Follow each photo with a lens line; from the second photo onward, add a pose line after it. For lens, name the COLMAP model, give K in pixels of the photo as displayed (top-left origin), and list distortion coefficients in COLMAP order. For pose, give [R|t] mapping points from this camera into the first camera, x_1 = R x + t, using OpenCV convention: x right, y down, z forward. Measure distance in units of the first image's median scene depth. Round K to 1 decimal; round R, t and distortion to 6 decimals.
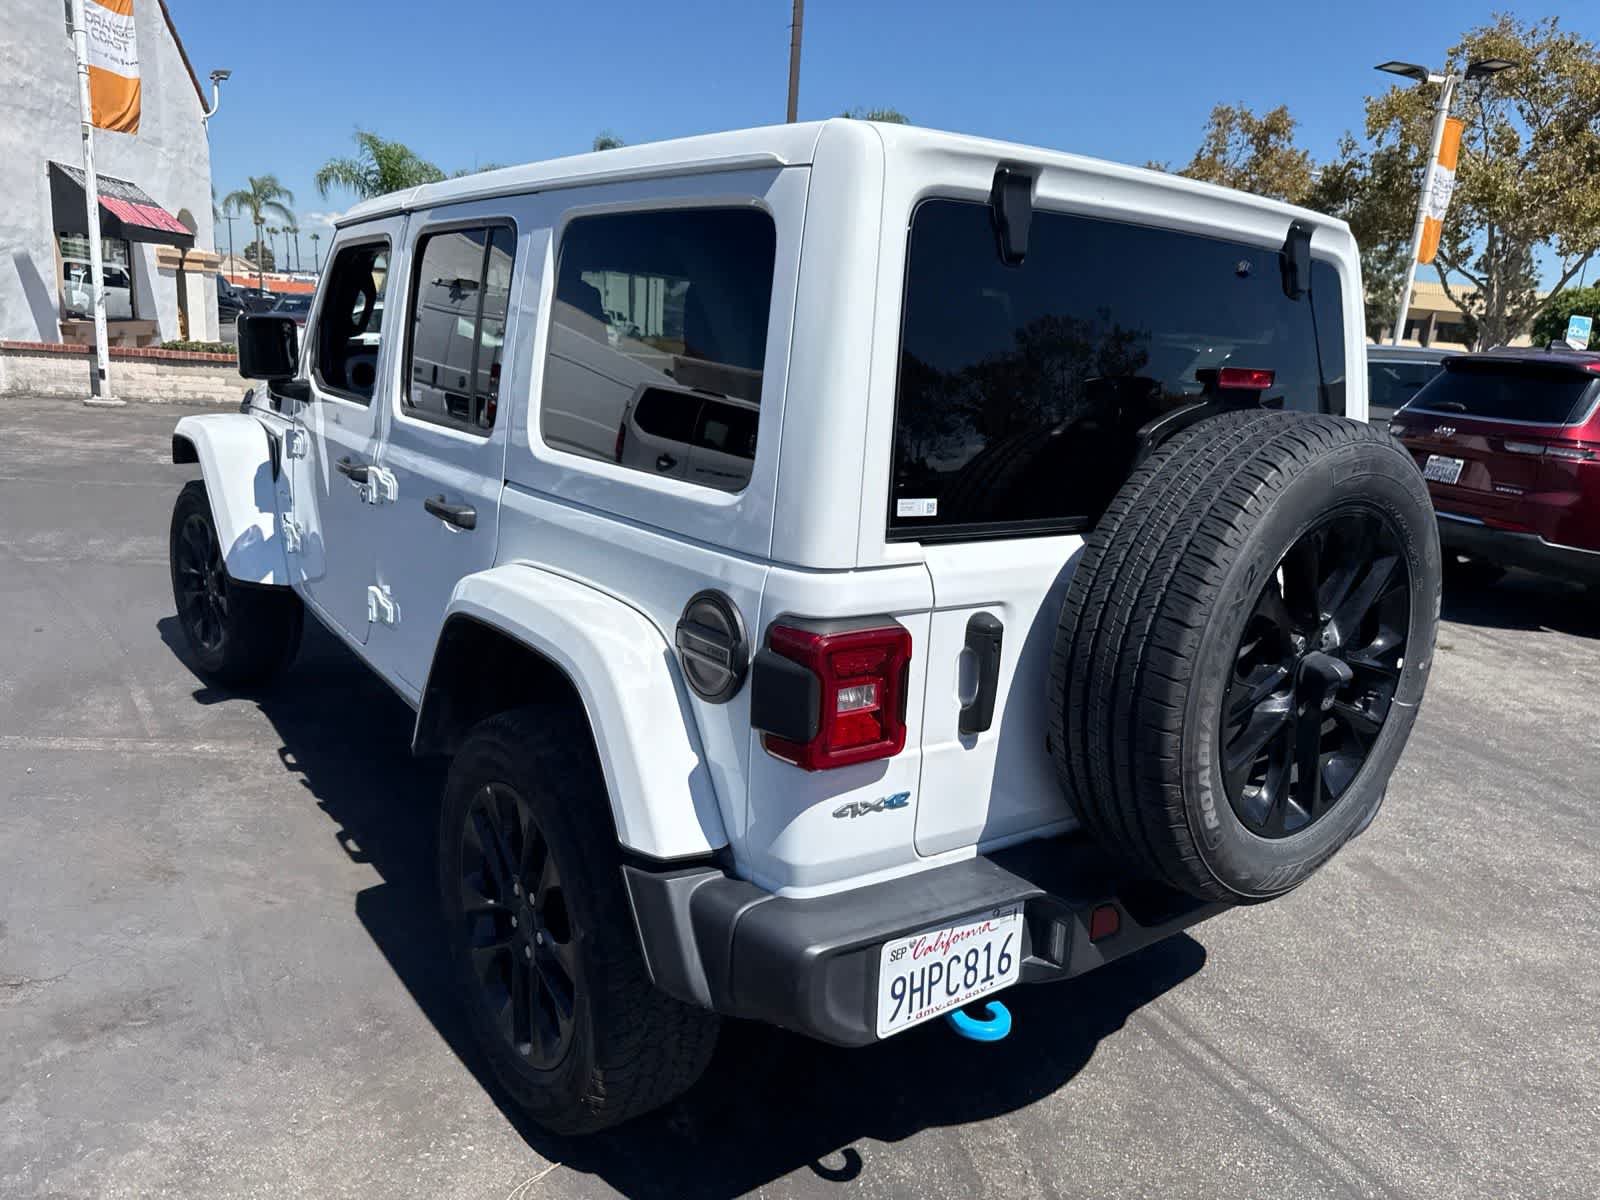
lens RADIAL K [[1134.6, 0, 805.1], [0, 1134.6, 604.5], [0, 0, 1]] dist [0.021309, -0.027545]
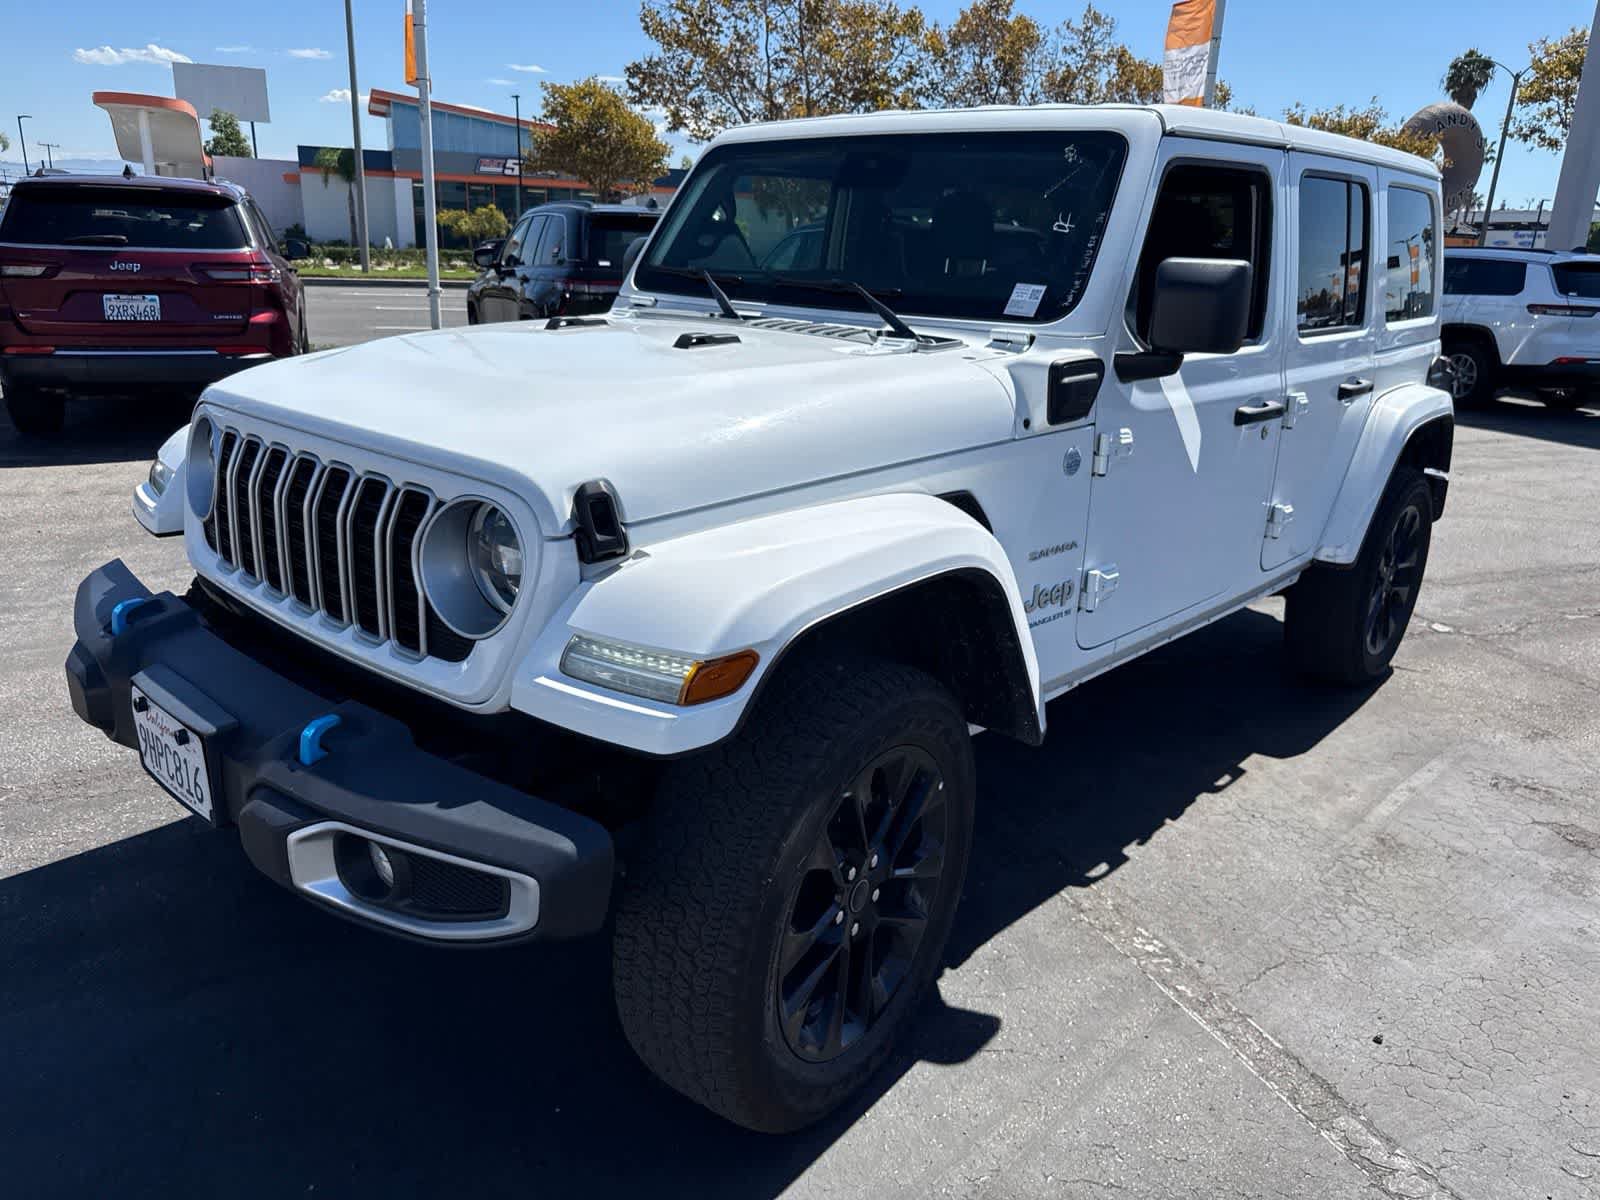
lens RADIAL K [[1134.6, 0, 802.8], [0, 1134.6, 613.4], [0, 0, 1]] dist [0.021309, -0.027545]
pose [[-0.185945, -0.375631, 0.907924, -1.422129], [0.184890, 0.894156, 0.407801, -0.485023], [-0.965008, 0.243694, -0.096813, 1.689929]]
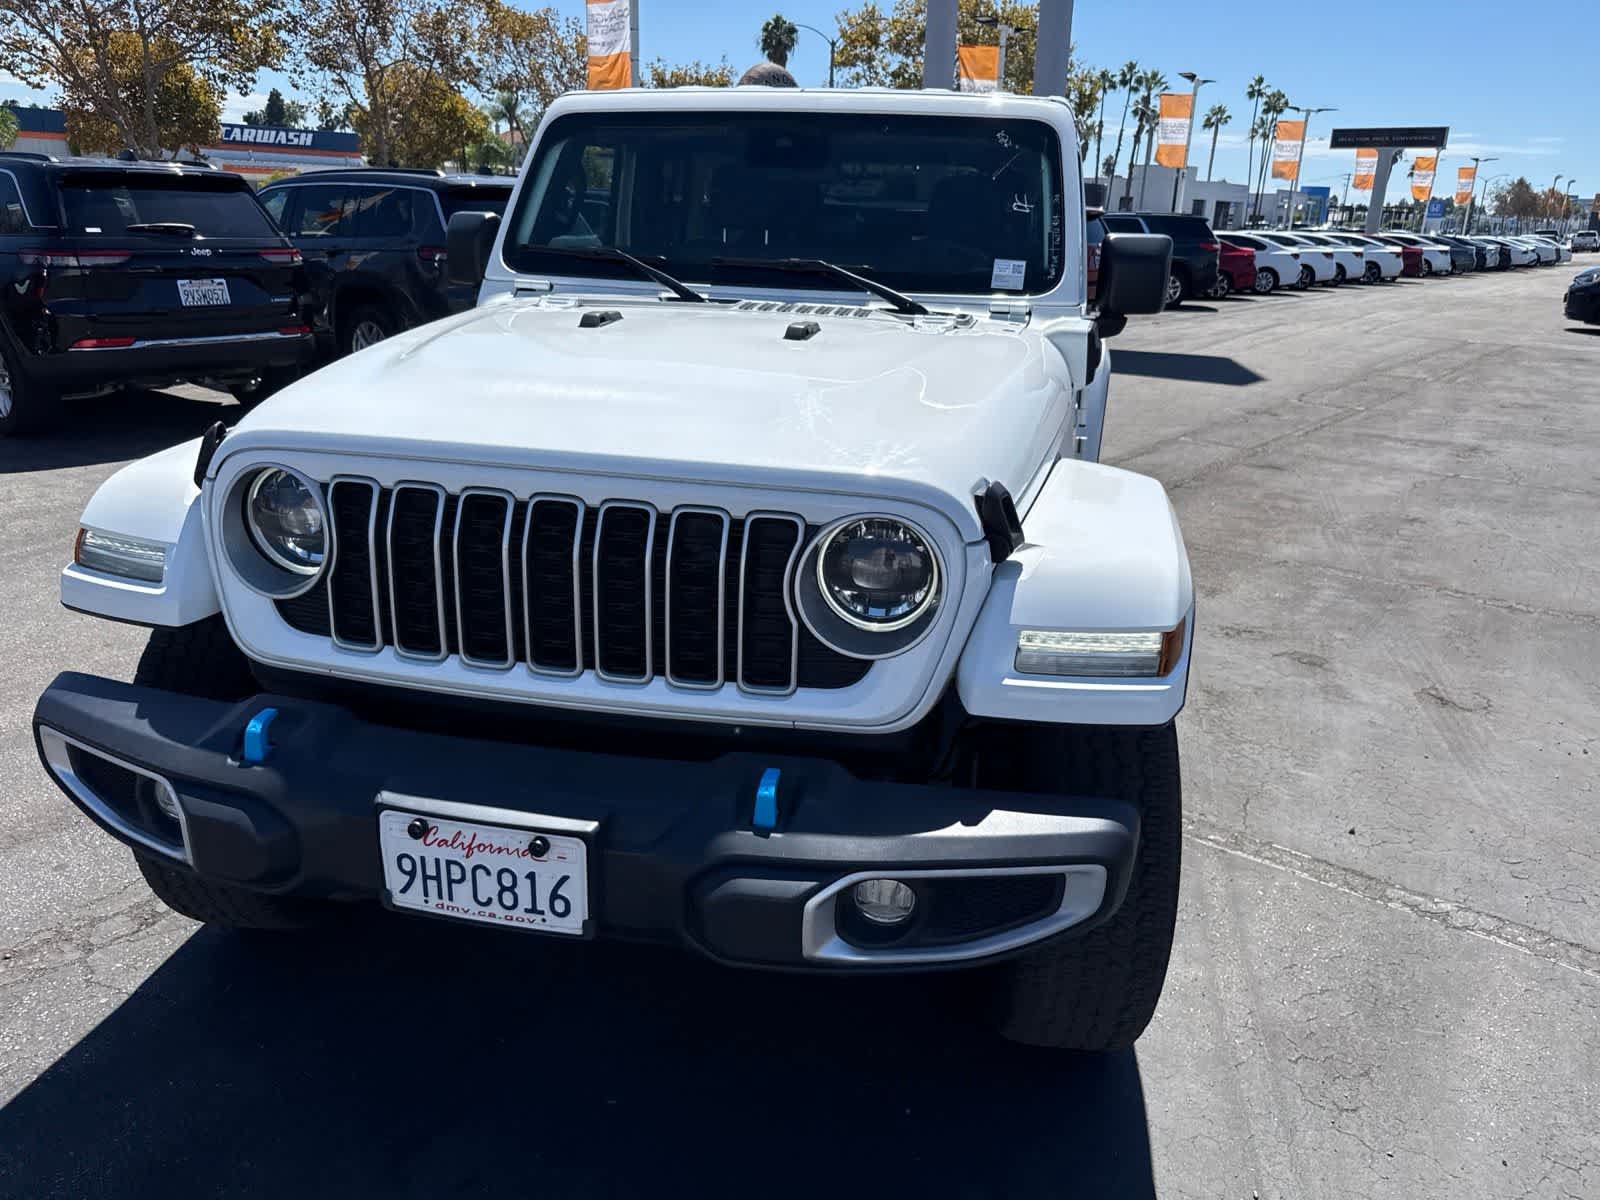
lens RADIAL K [[1134.6, 0, 809.3], [0, 1134.6, 602.5], [0, 0, 1]] dist [0.021309, -0.027545]
pose [[-0.652066, -0.326600, 0.684209, -1.204914], [0.108438, 0.853003, 0.510516, -0.589183], [-0.750367, 0.407085, -0.520799, 2.138010]]
